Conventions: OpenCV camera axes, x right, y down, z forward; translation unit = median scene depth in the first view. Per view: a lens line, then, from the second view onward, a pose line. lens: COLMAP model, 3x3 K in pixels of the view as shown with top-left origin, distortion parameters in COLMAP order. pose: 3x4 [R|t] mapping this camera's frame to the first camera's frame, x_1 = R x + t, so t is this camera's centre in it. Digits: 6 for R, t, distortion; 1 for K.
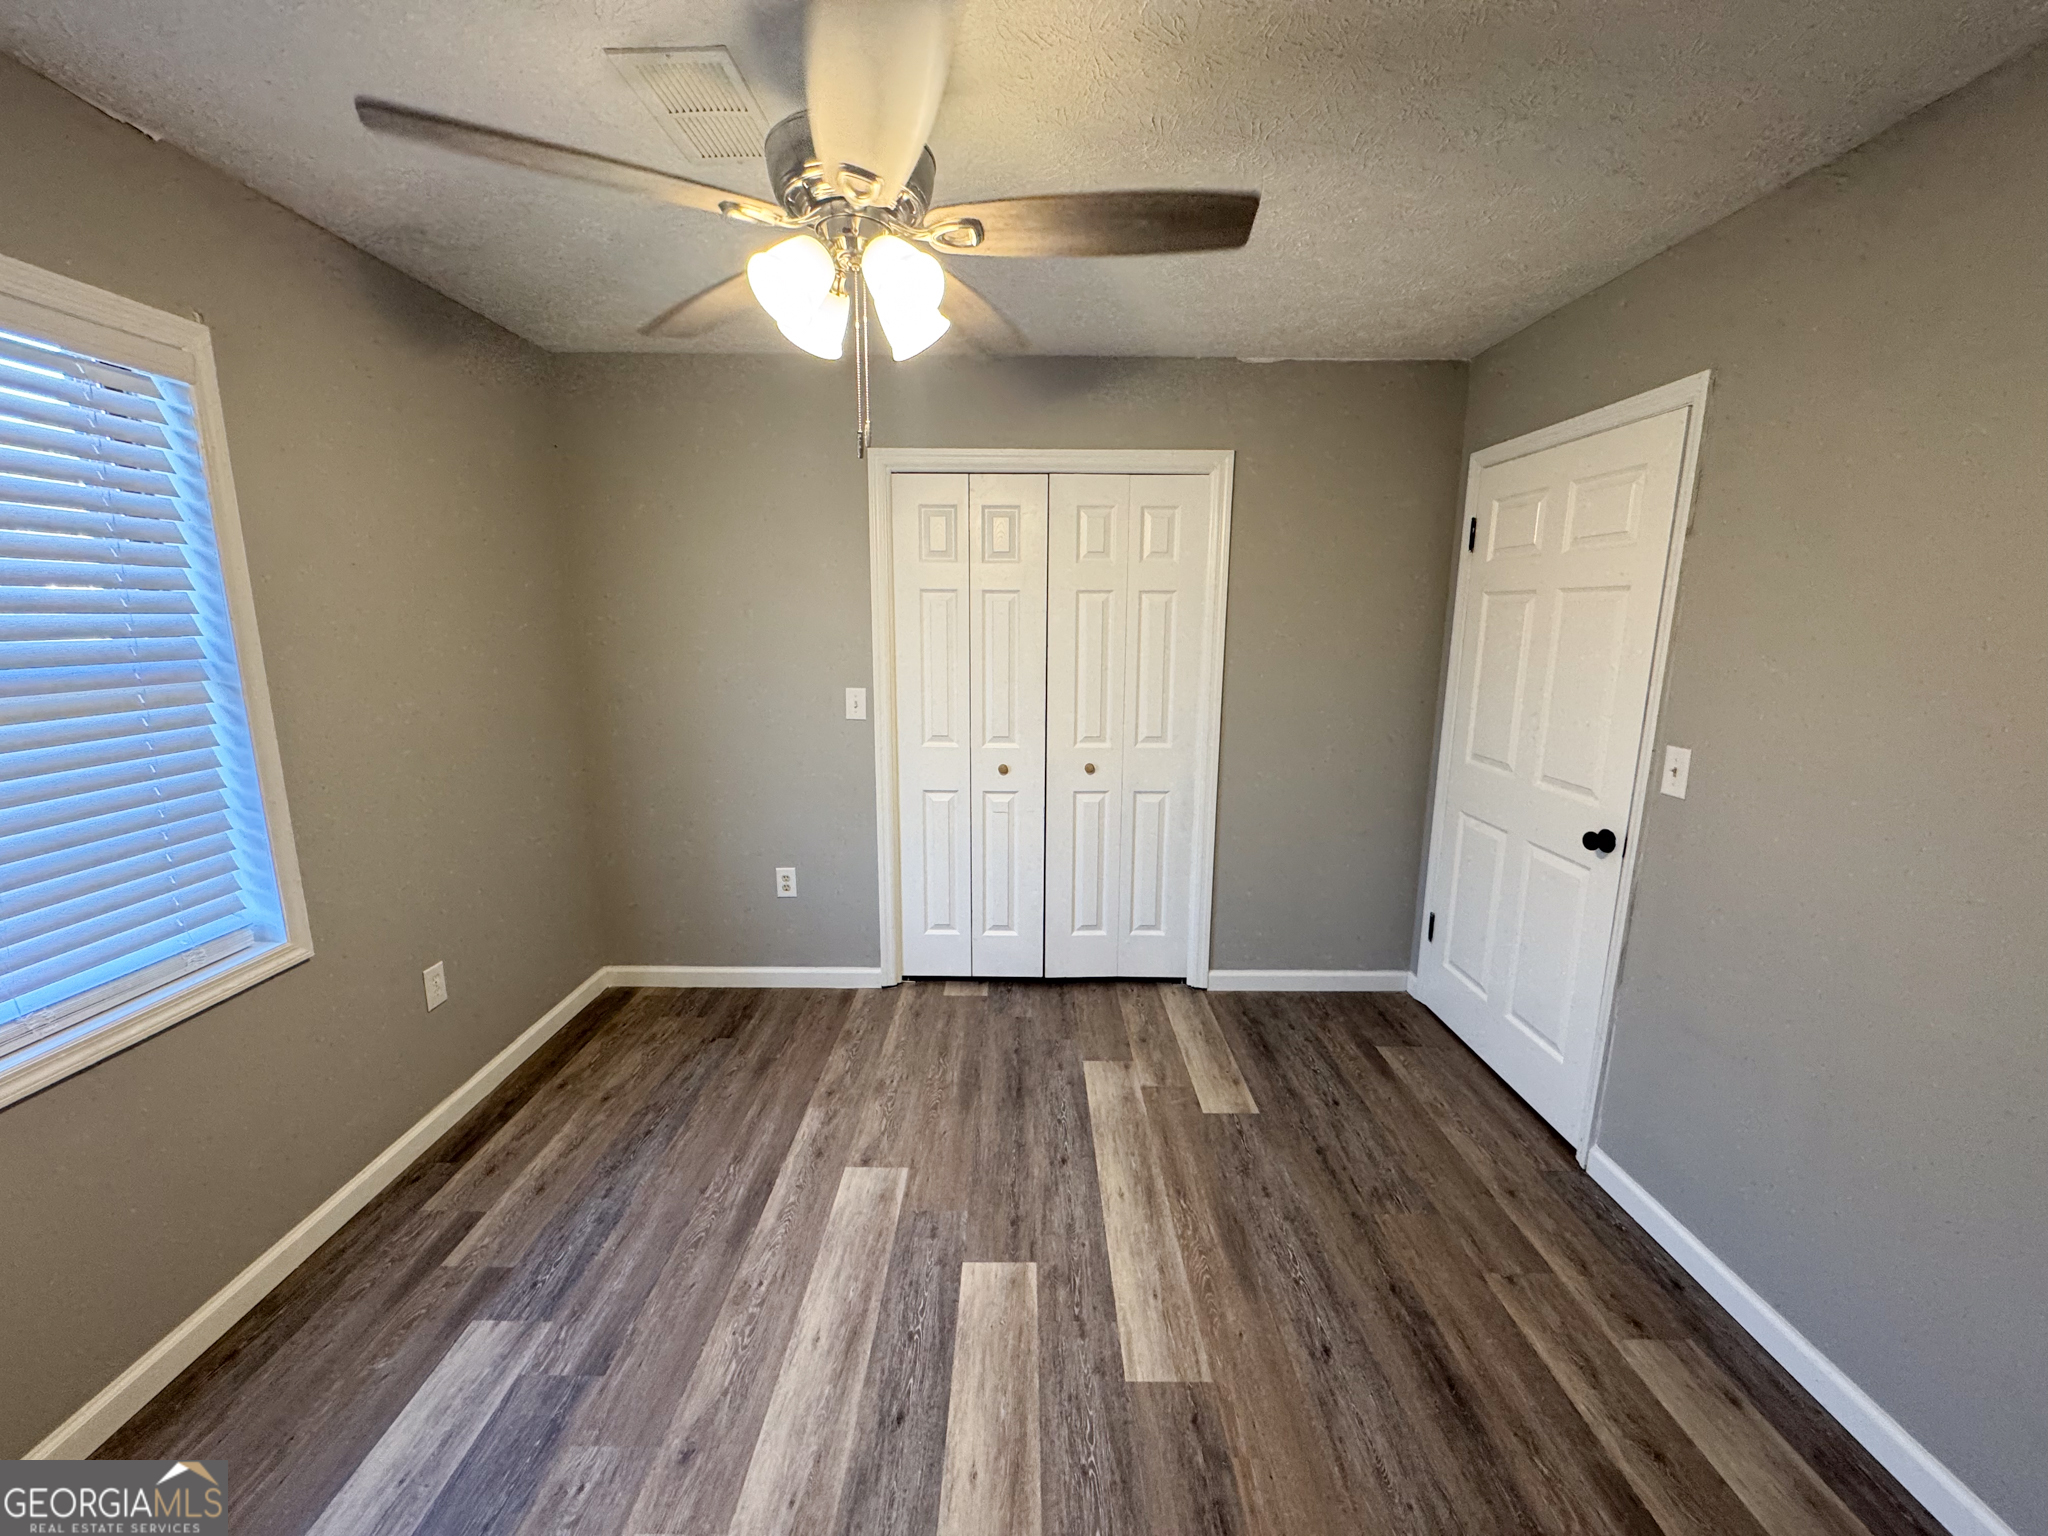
lens RADIAL K [[815.6, 0, 1027.4], [0, 815.6, 763.5], [0, 0, 1]] dist [-0.006830, 0.000446]
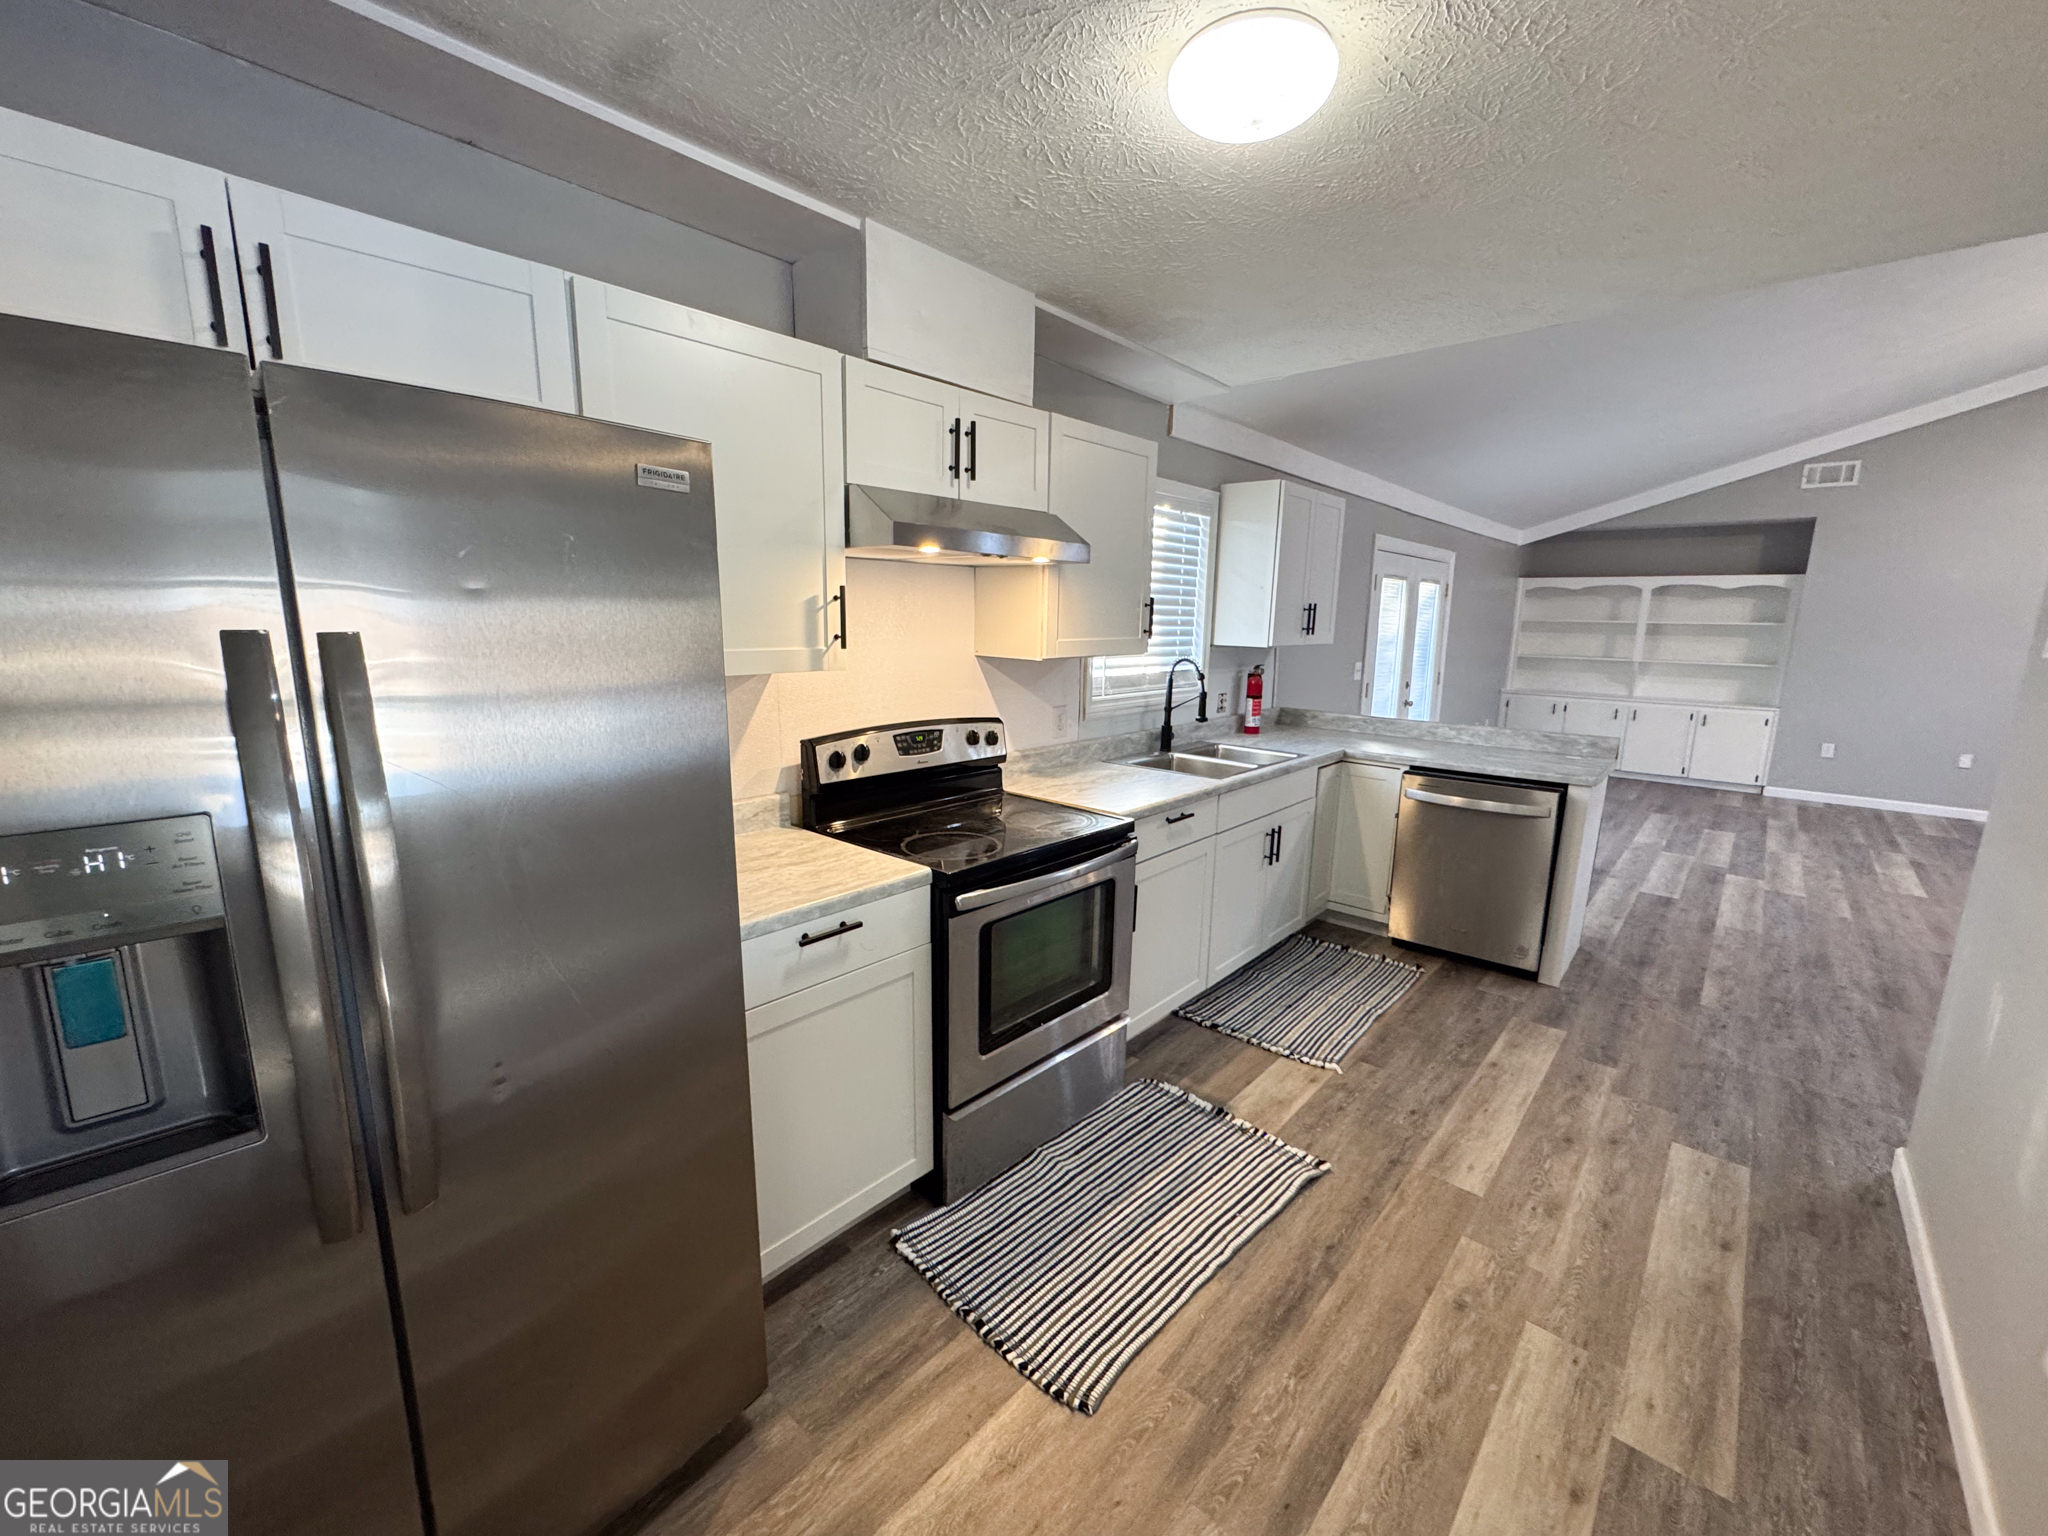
lens RADIAL K [[815.6, 0, 1025.6], [0, 815.6, 766.6], [0, 0, 1]] dist [-0.006830, 0.000446]
pose [[0.739164, 0.131586, -0.660547, 0.693573], [-0.136099, 0.989679, 0.044855, 0.033546], [0.659632, 0.056744, 0.749444, -0.074731]]
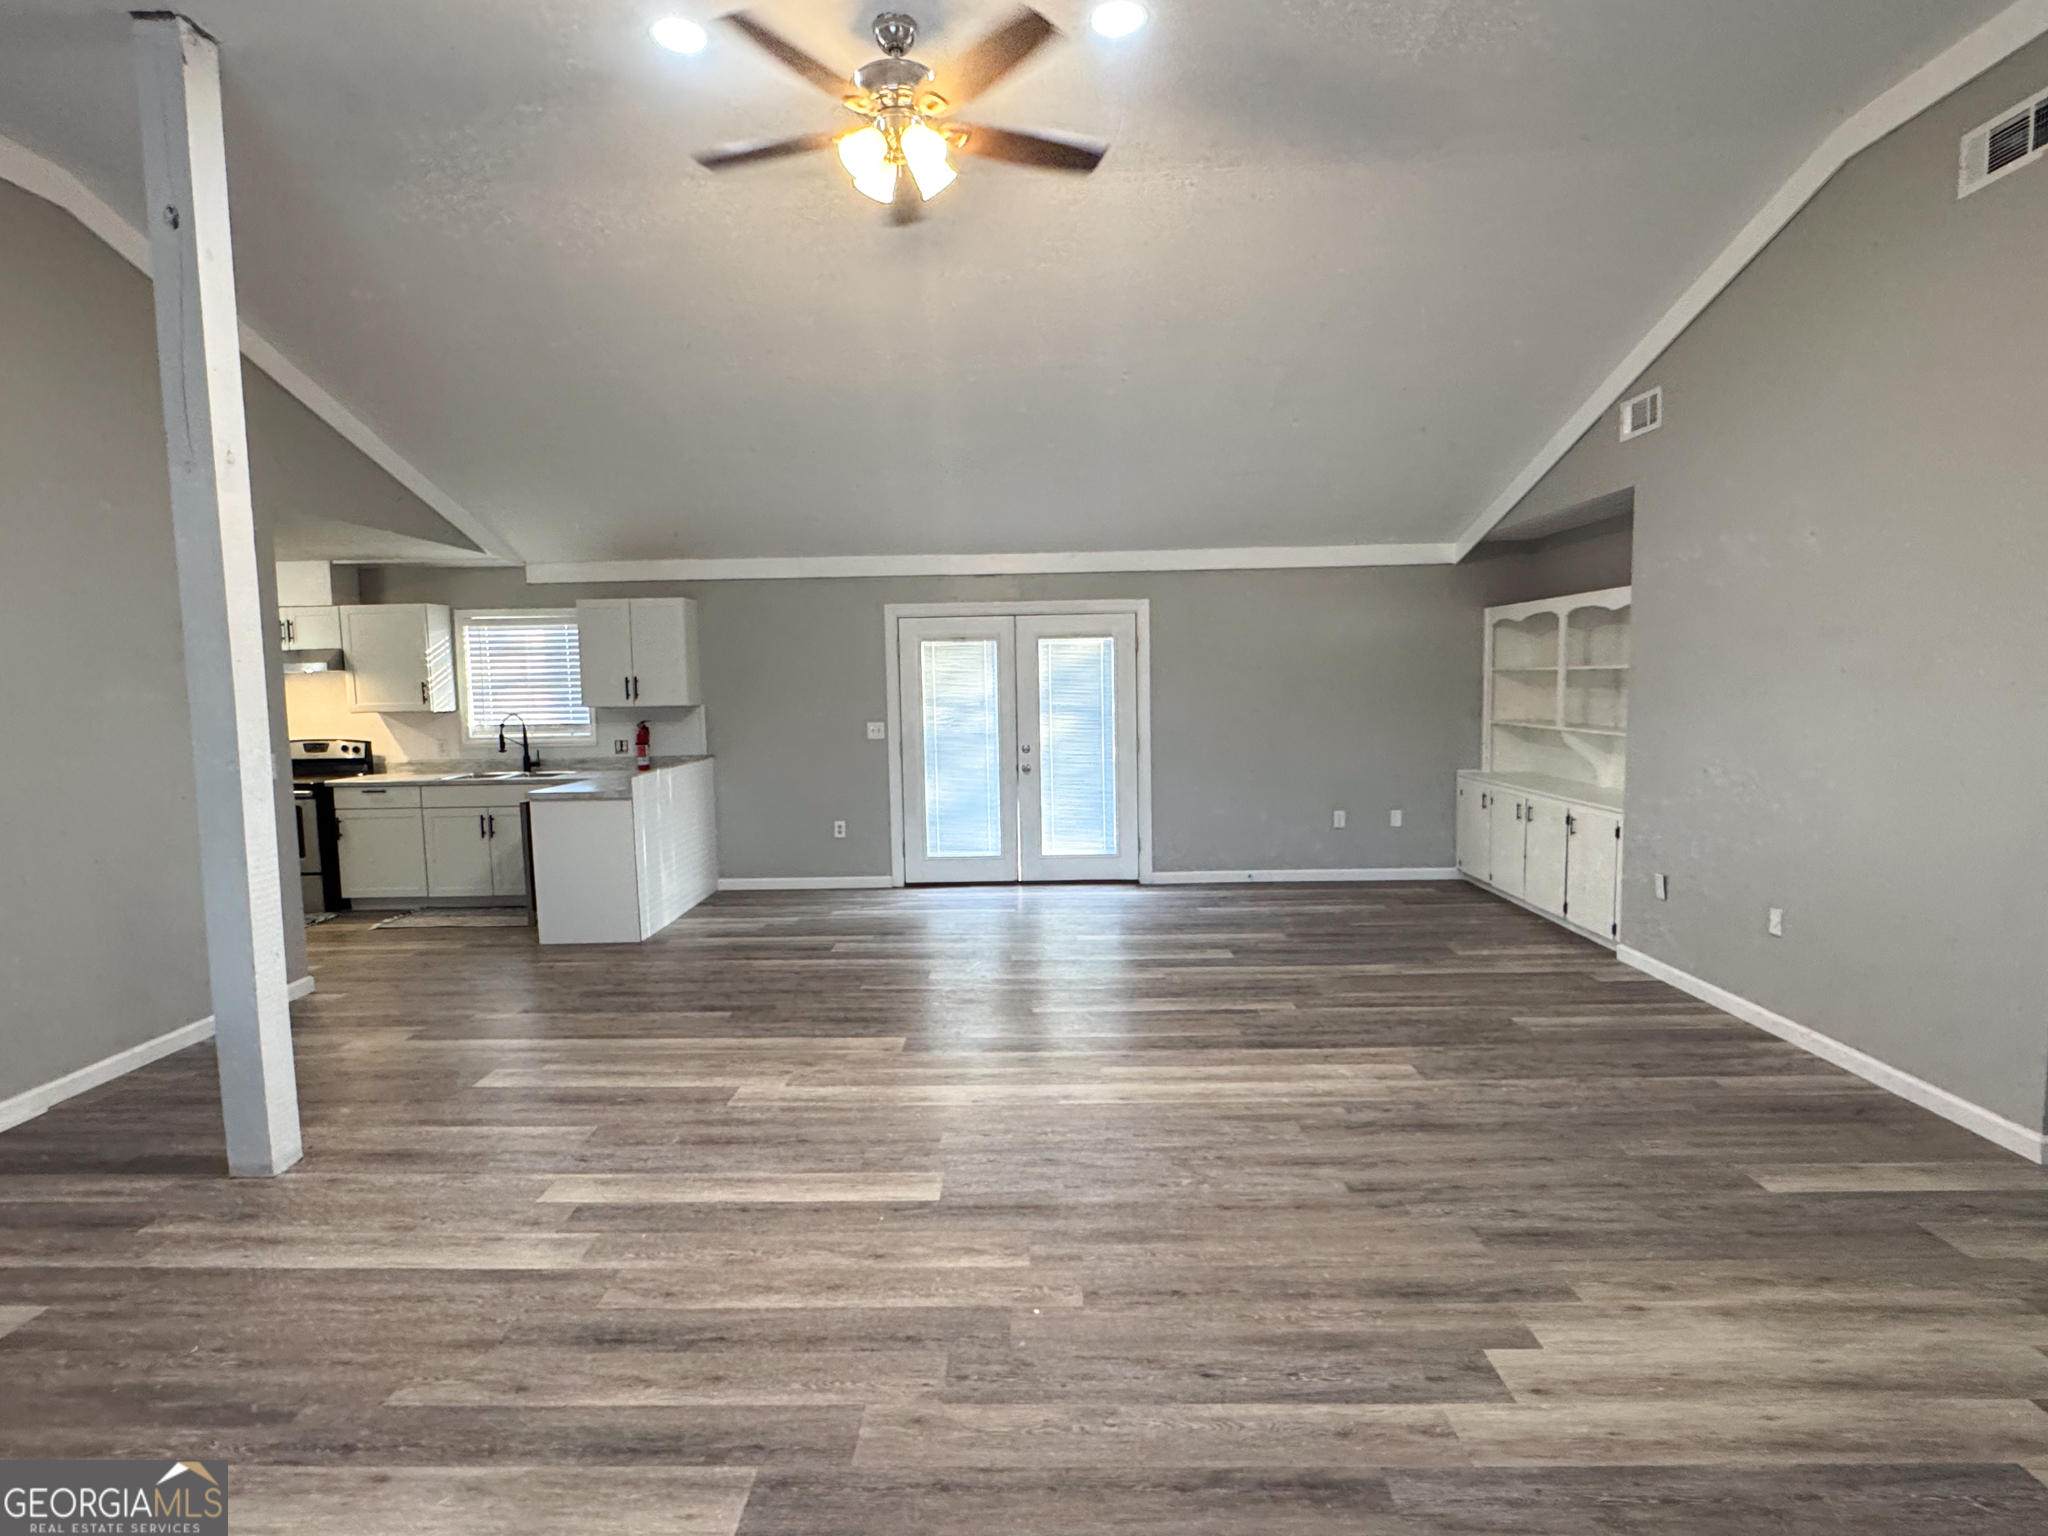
lens RADIAL K [[1060.7, 0, 1032.9], [0, 1060.7, 773.4], [0, 0, 1]] dist [-0.005764, 0.000277]
pose [[-0.013184, 0.086110, -0.996198, 3.411614], [-0.165656, 0.982329, 0.087104, -0.571196], [0.986095, 0.166175, 0.001313, 3.182889]]
